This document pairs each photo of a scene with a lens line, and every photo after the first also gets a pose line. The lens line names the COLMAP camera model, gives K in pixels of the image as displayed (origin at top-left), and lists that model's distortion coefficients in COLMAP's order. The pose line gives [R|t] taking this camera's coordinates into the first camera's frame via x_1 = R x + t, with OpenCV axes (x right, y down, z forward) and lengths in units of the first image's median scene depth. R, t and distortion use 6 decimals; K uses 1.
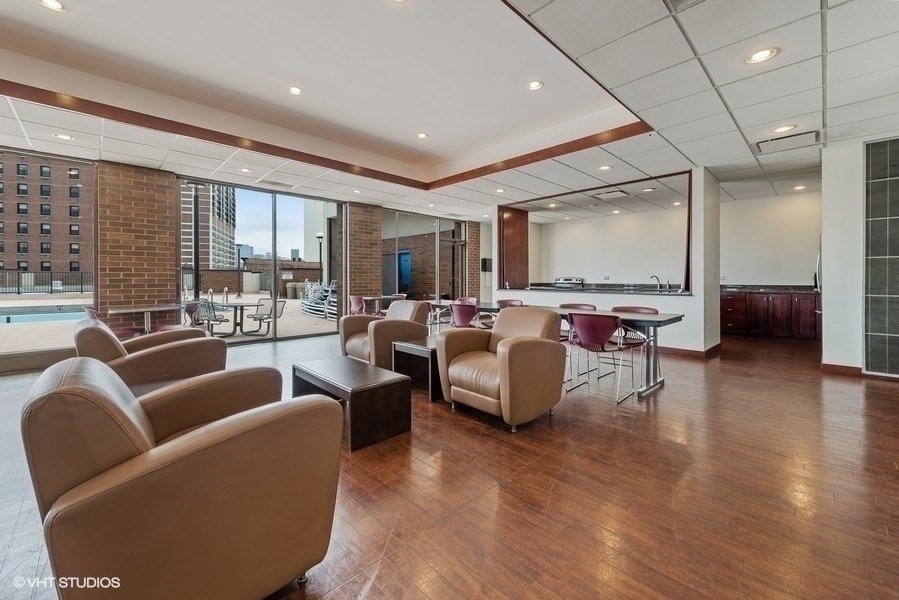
lens RADIAL K [[359.1, 0, 447.8], [0, 359.1, 279.2], [0, 0, 1]] dist [-0.000077, 0.000136]
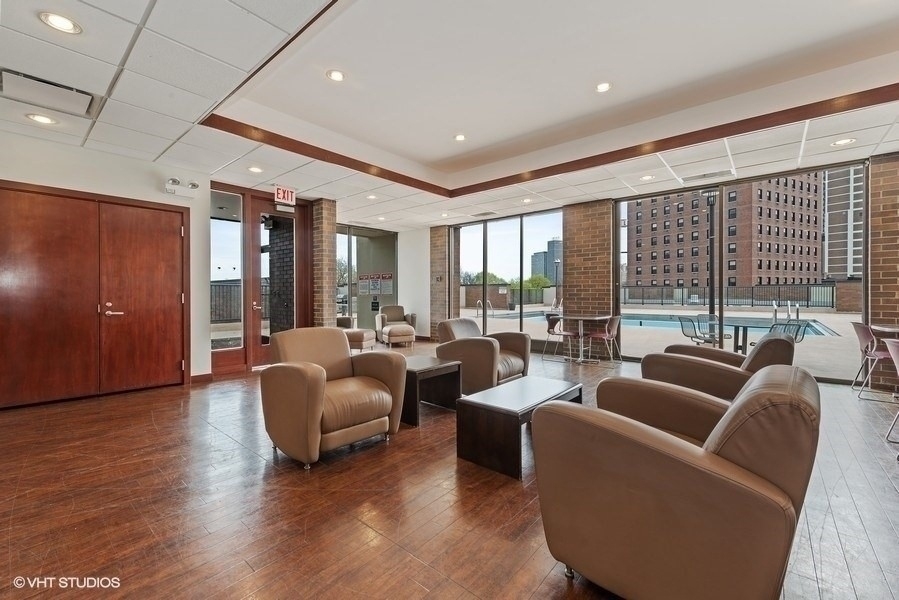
lens RADIAL K [[382.4, 0, 449.5], [0, 382.4, 300.0], [0, 0, 1]] dist [0.000373, -0.000140]
pose [[0.102036, 0.016969, -0.994636, 0.403920], [0.000328, 0.999854, 0.017092, -0.000285], [0.994781, -0.002070, 0.102016, 0.392605]]
